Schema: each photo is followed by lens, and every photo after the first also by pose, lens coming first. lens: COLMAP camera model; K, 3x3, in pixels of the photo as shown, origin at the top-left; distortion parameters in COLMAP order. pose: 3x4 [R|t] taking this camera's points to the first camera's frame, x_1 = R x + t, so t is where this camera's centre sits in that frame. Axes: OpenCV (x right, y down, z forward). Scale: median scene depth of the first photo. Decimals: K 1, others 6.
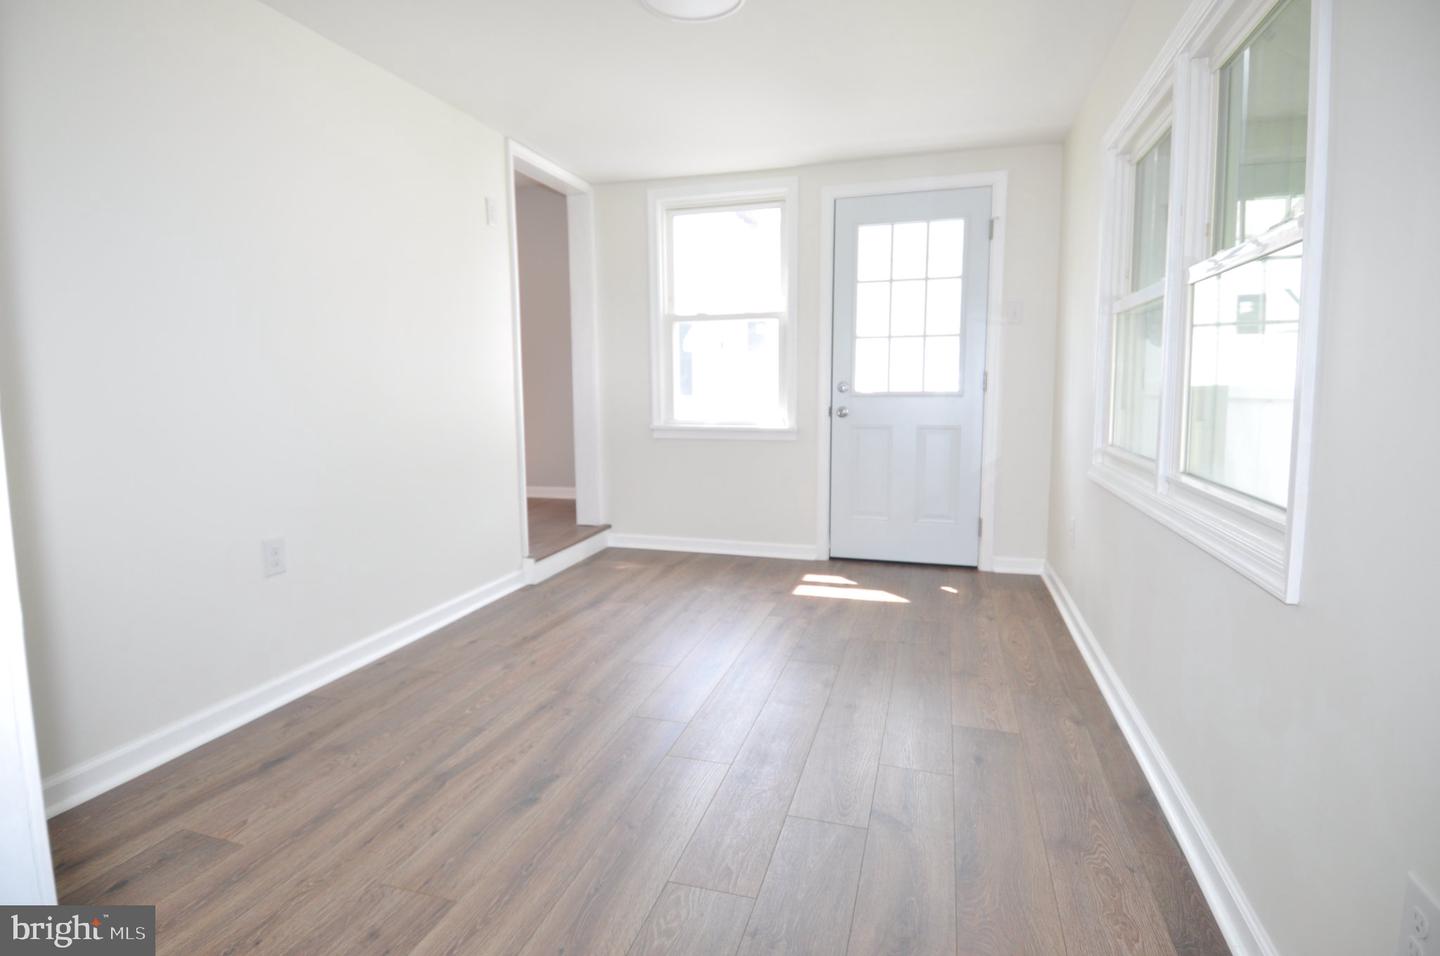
lens RADIAL K [[752.1, 0, 720.3], [0, 752.1, 472.2], [0, 0, 1]] dist [0.030509, -0.028370]
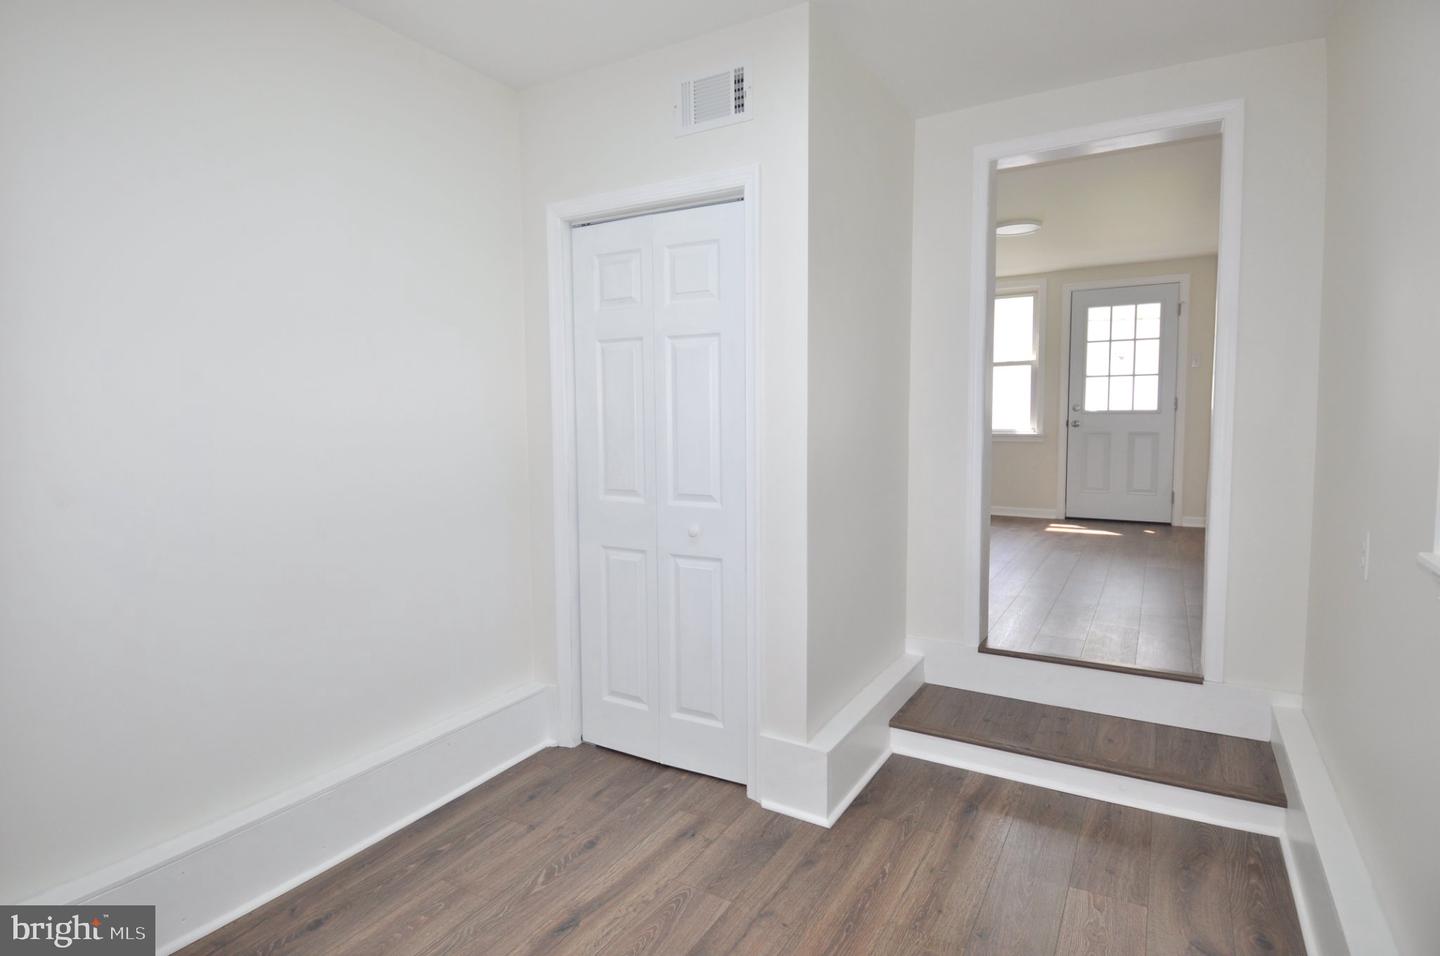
lens RADIAL K [[752.1, 0, 719.1], [0, 752.1, 468.5], [0, 0, 1]] dist [0.030509, -0.028370]
pose [[0.968803, 0.018047, -0.247173, -0.179811], [-0.030473, 0.998451, -0.046541, 0.117895], [0.245950, 0.052622, 0.967853, -0.759355]]
